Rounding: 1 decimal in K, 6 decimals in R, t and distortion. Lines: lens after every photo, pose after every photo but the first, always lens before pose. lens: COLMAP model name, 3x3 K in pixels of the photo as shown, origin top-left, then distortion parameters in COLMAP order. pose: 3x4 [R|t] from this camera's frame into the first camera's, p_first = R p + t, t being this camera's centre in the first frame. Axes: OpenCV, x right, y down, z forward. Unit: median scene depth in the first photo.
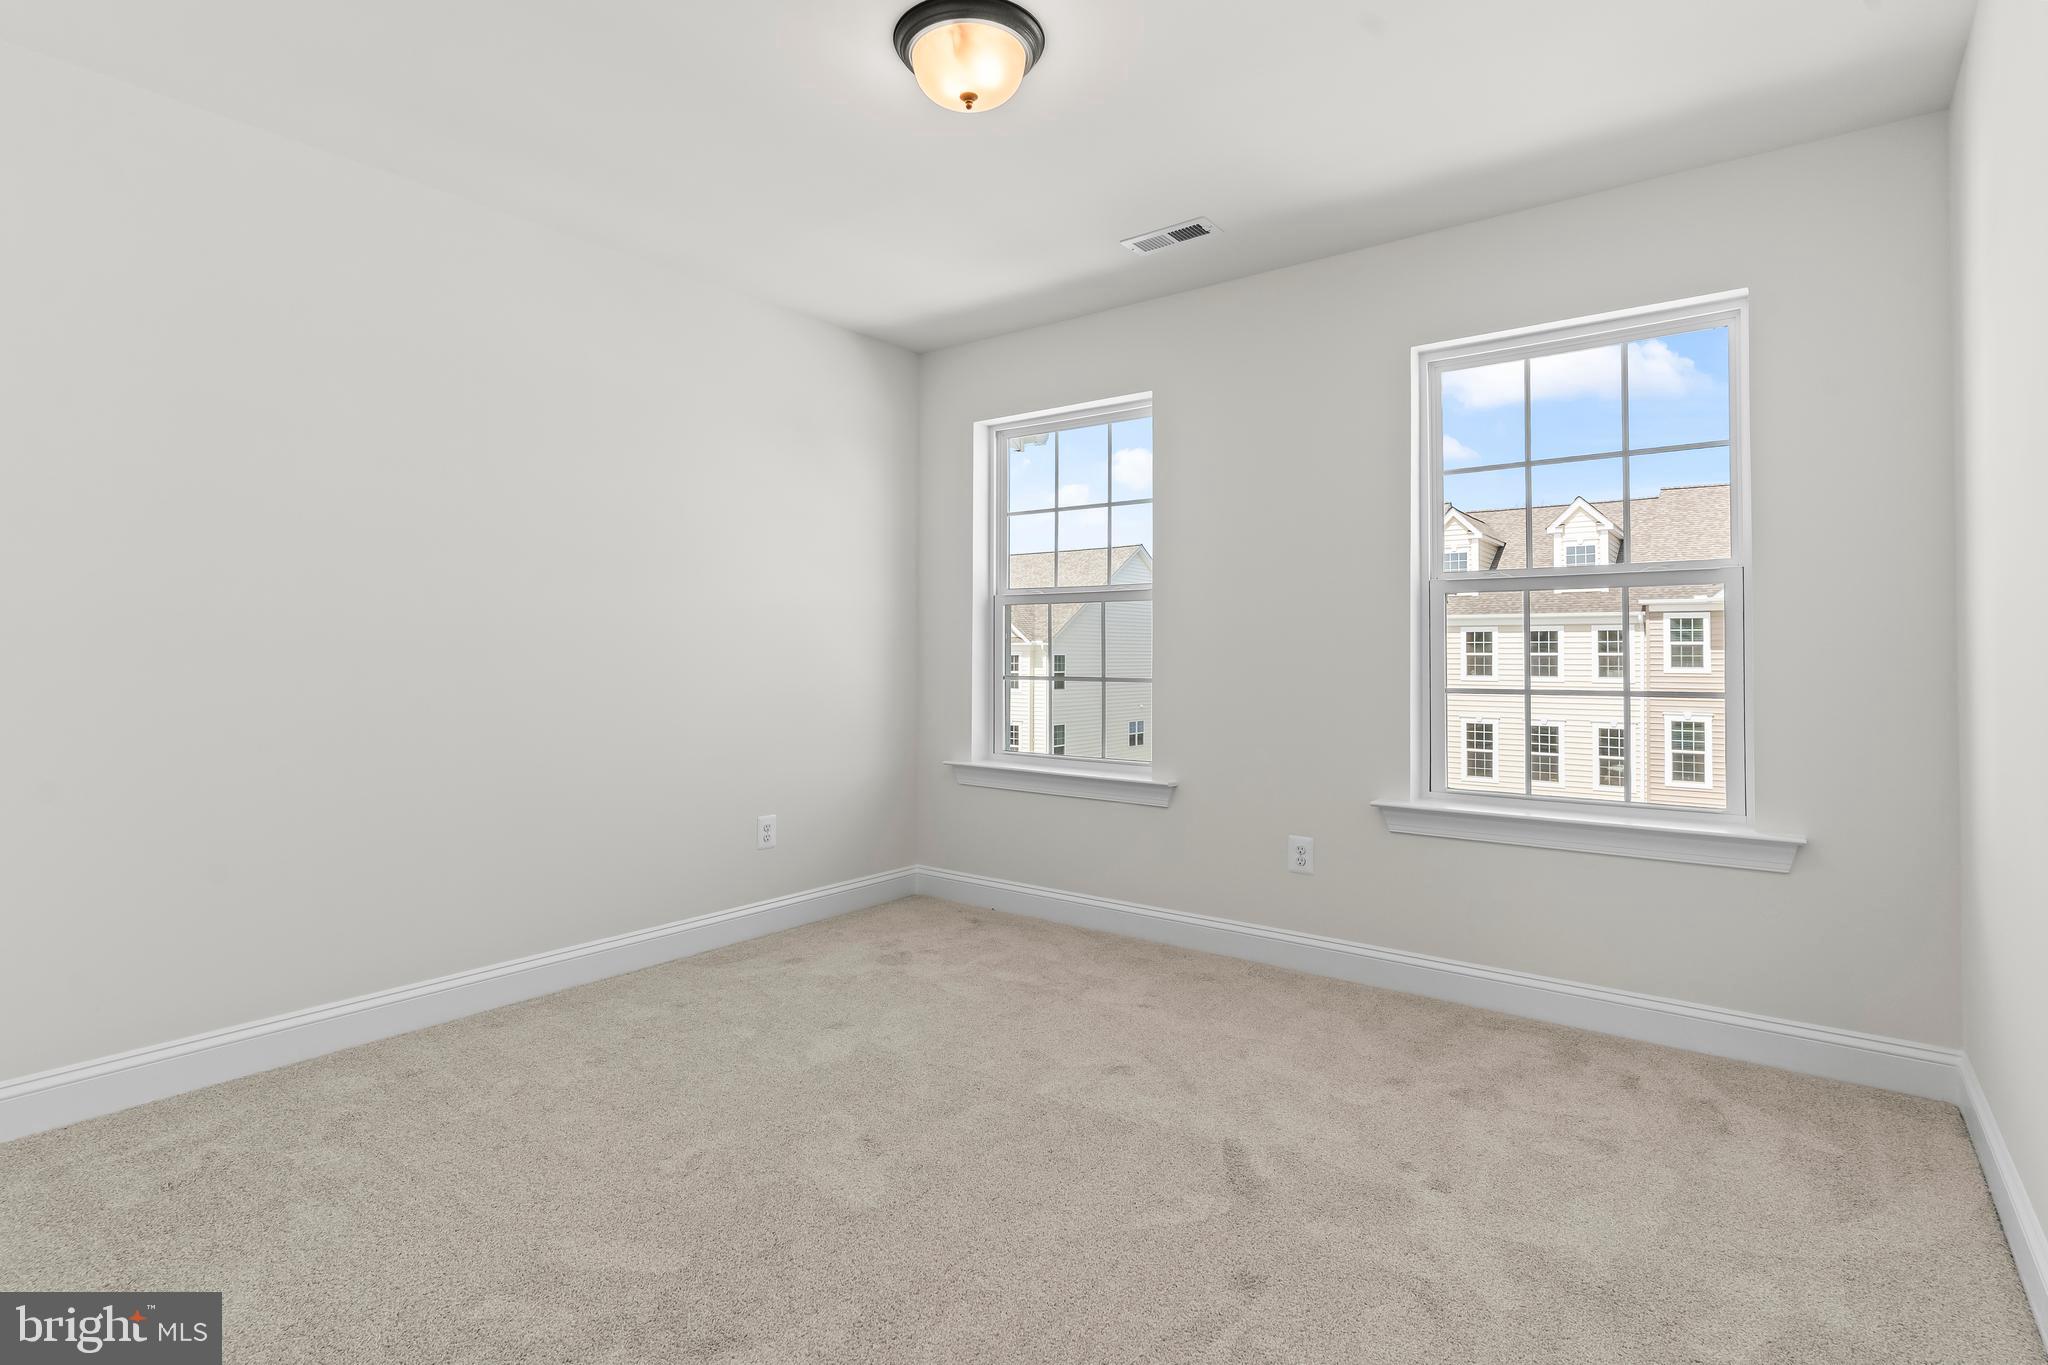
lens RADIAL K [[1007.8, 0, 1018.2], [0, 1007.8, 652.8], [0, 0, 1]] dist [0.004298, 0.000411]
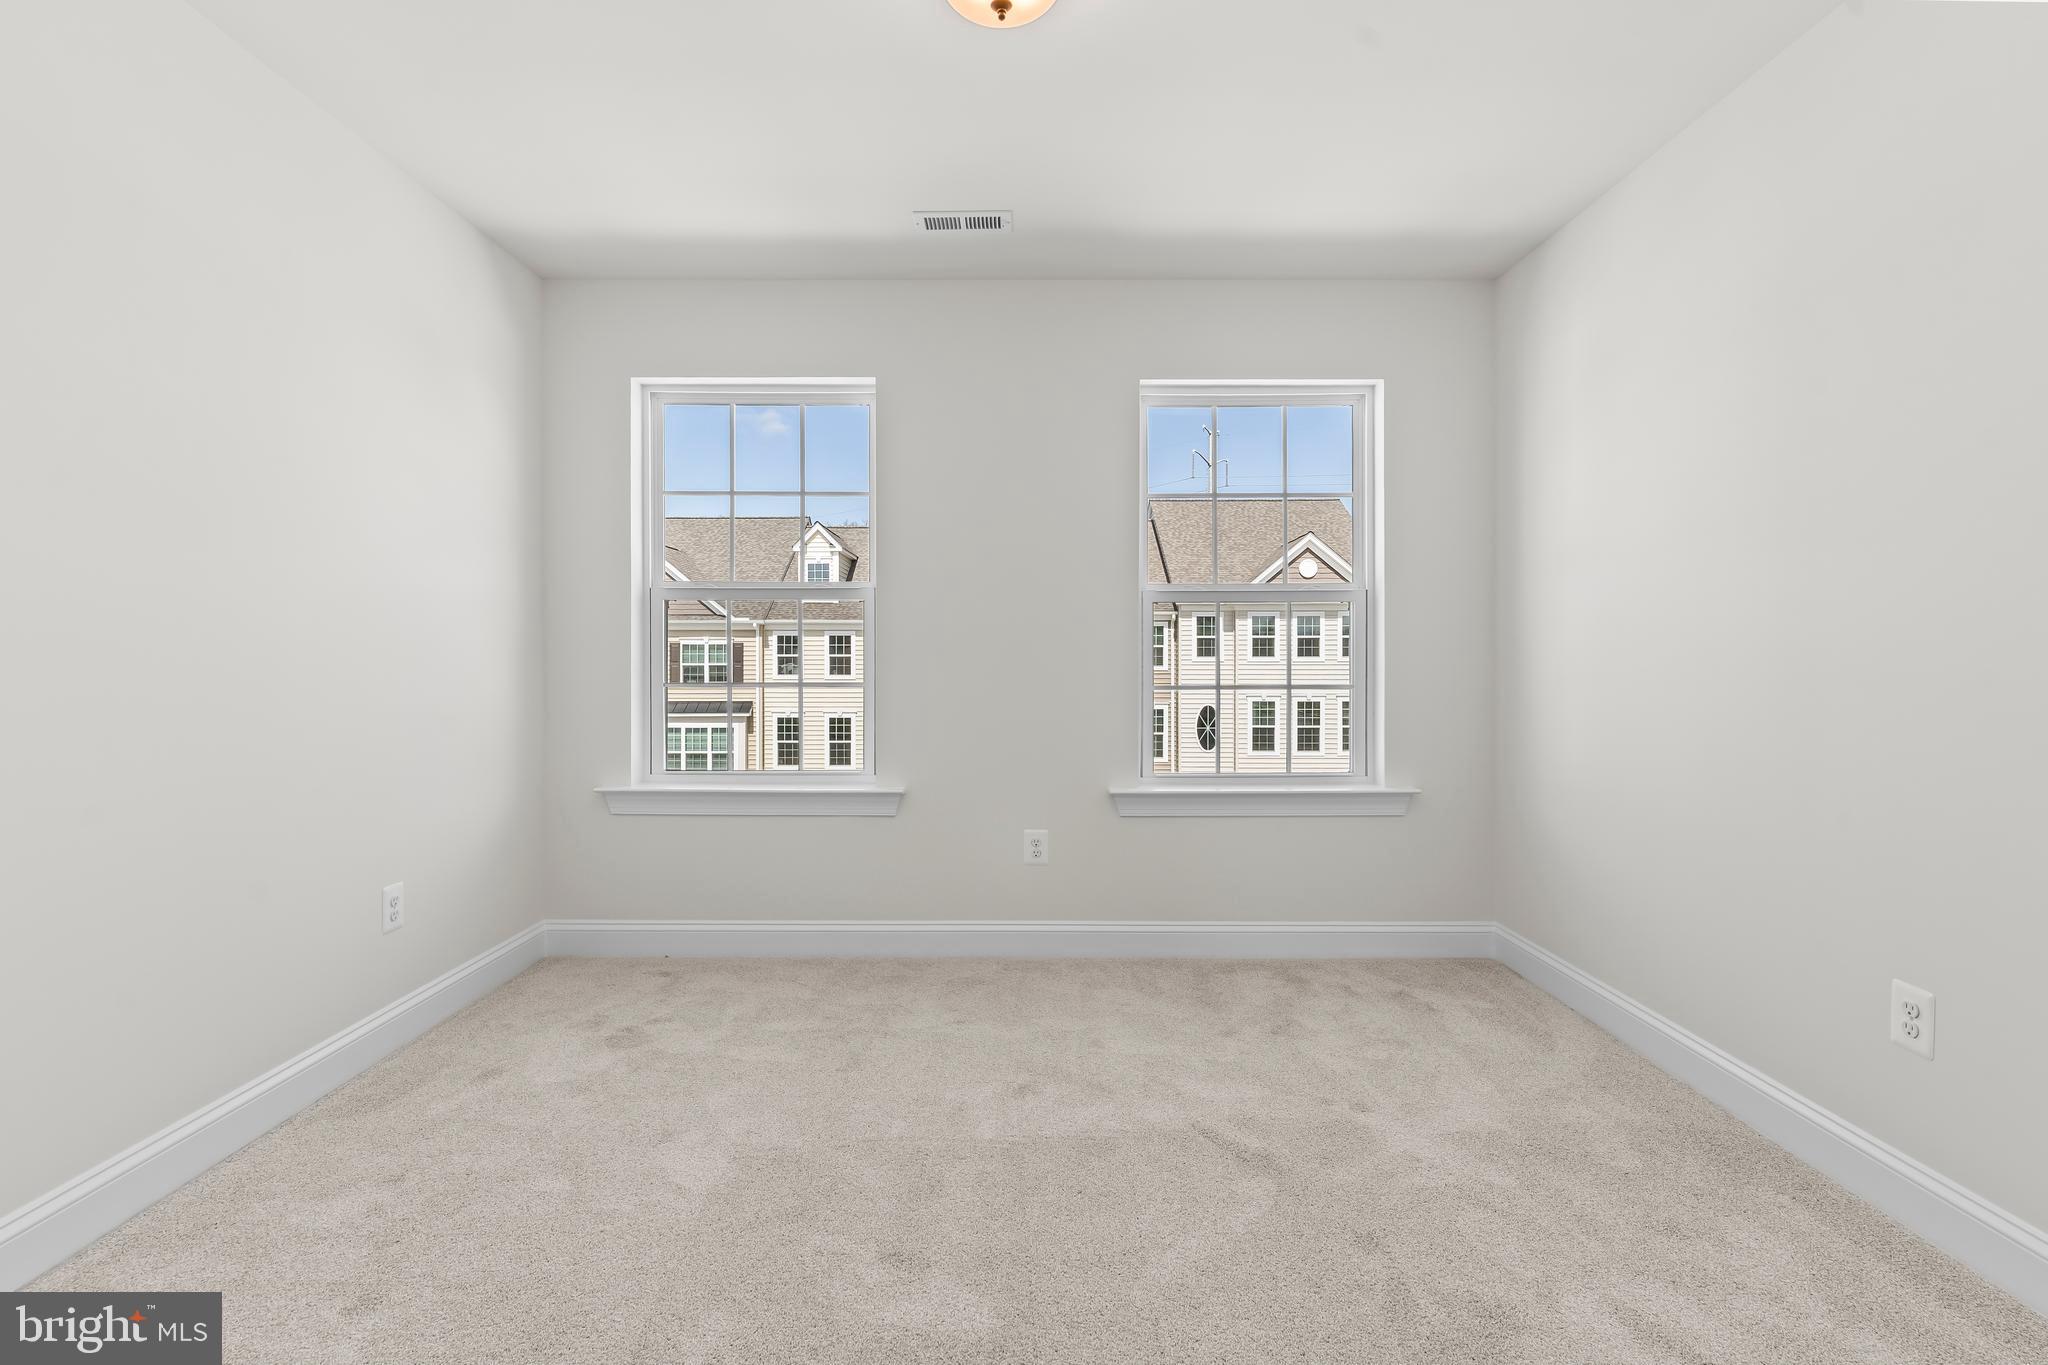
lens RADIAL K [[973.9, 0, 1015.0], [0, 973.9, 676.8], [0, 0, 1]] dist [0.001492, 0.000689]
pose [[0.797379, -0.015808, 0.603272, -0.366828], [0.002081, 0.999723, 0.023445, -0.001242], [-0.603475, -0.017439, 0.797191, 0.219241]]
